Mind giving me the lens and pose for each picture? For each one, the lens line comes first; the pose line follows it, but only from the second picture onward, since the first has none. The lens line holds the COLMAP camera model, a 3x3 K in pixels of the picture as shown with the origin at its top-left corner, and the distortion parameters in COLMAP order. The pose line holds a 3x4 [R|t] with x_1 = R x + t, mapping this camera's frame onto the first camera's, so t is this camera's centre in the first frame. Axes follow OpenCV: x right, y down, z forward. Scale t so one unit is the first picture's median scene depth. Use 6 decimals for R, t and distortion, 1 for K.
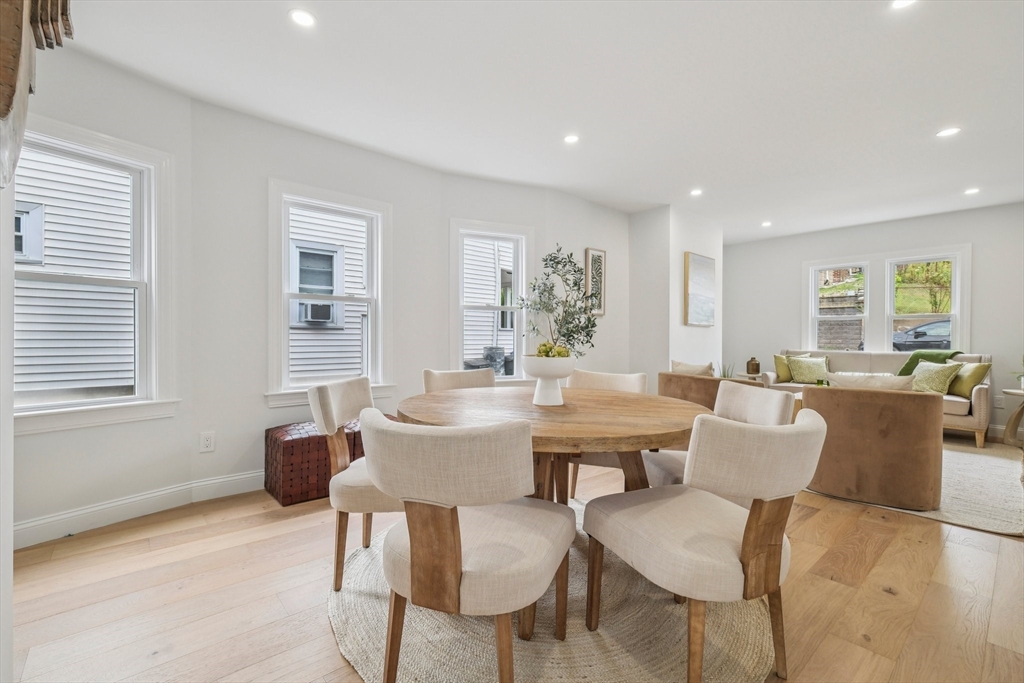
lens RADIAL K [[445.5, 0, 505.8], [0, 445.5, 341.3], [0, 0, 1]] dist [0.000351, 0.000205]
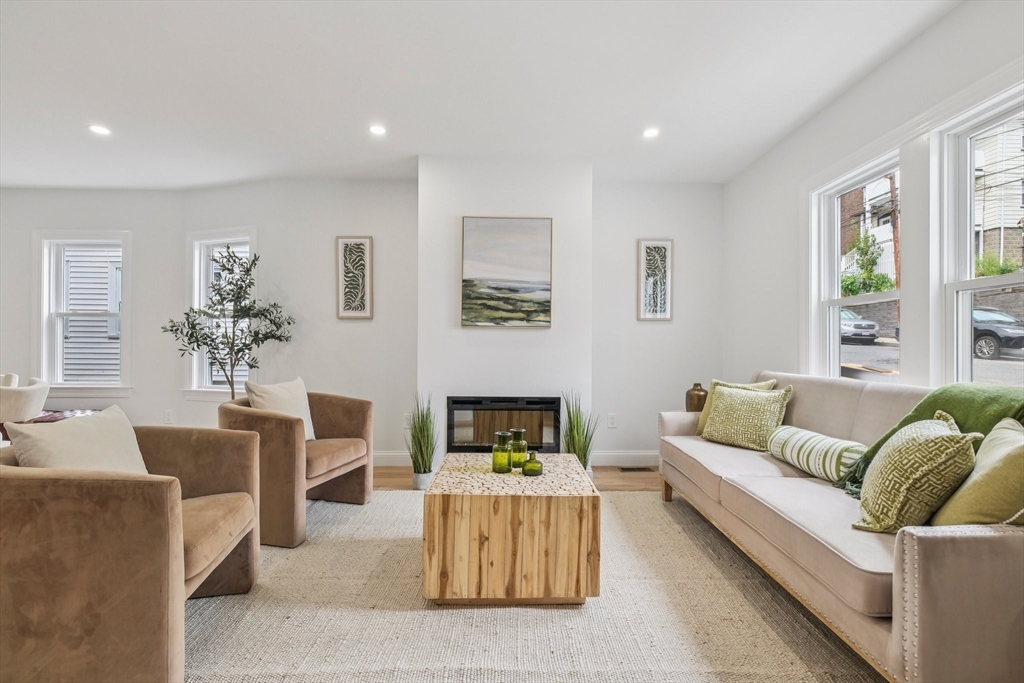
lens RADIAL K [[443.1, 0, 515.4], [0, 443.1, 348.5], [0, 0, 1]] dist [-0.001675, -0.000155]
pose [[0.764200, 0.002724, -0.644973, 0.917251], [-0.007859, 0.999956, -0.005088, -0.001951], [0.644931, 0.008957, 0.764188, 0.562128]]
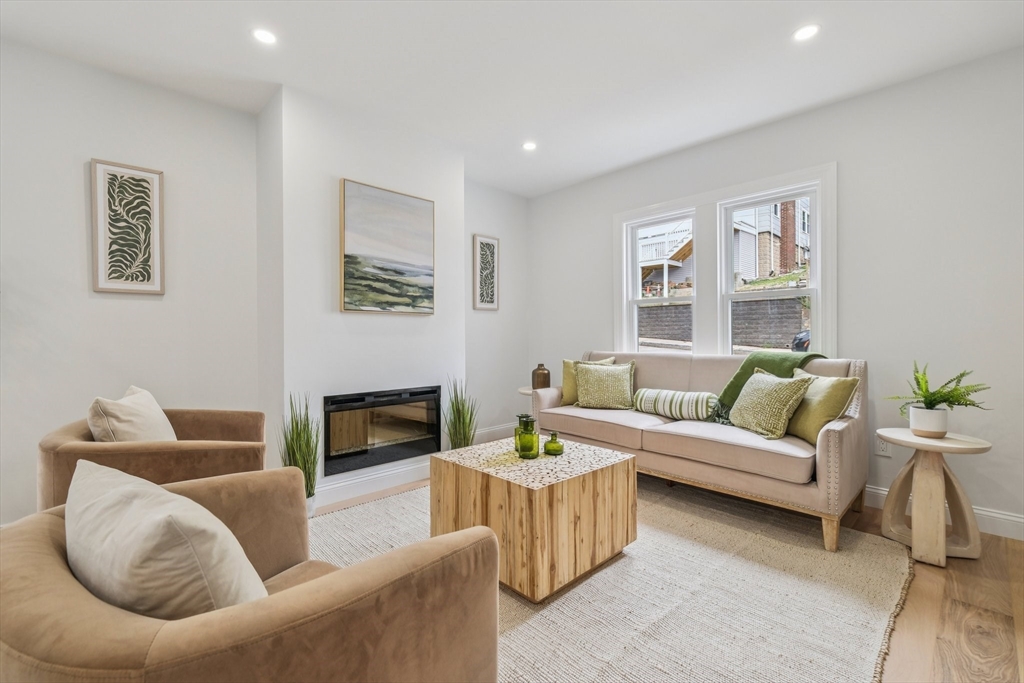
lens RADIAL K [[440.8, 0, 510.1], [0, 440.8, 335.6], [0, 0, 1]] dist [0.000741, 0.000001]
pose [[0.999118, -0.009232, 0.040970, 0.607052], [0.009557, 0.999924, -0.007748, -0.000309], [-0.040895, 0.008132, 0.999130, 0.457608]]
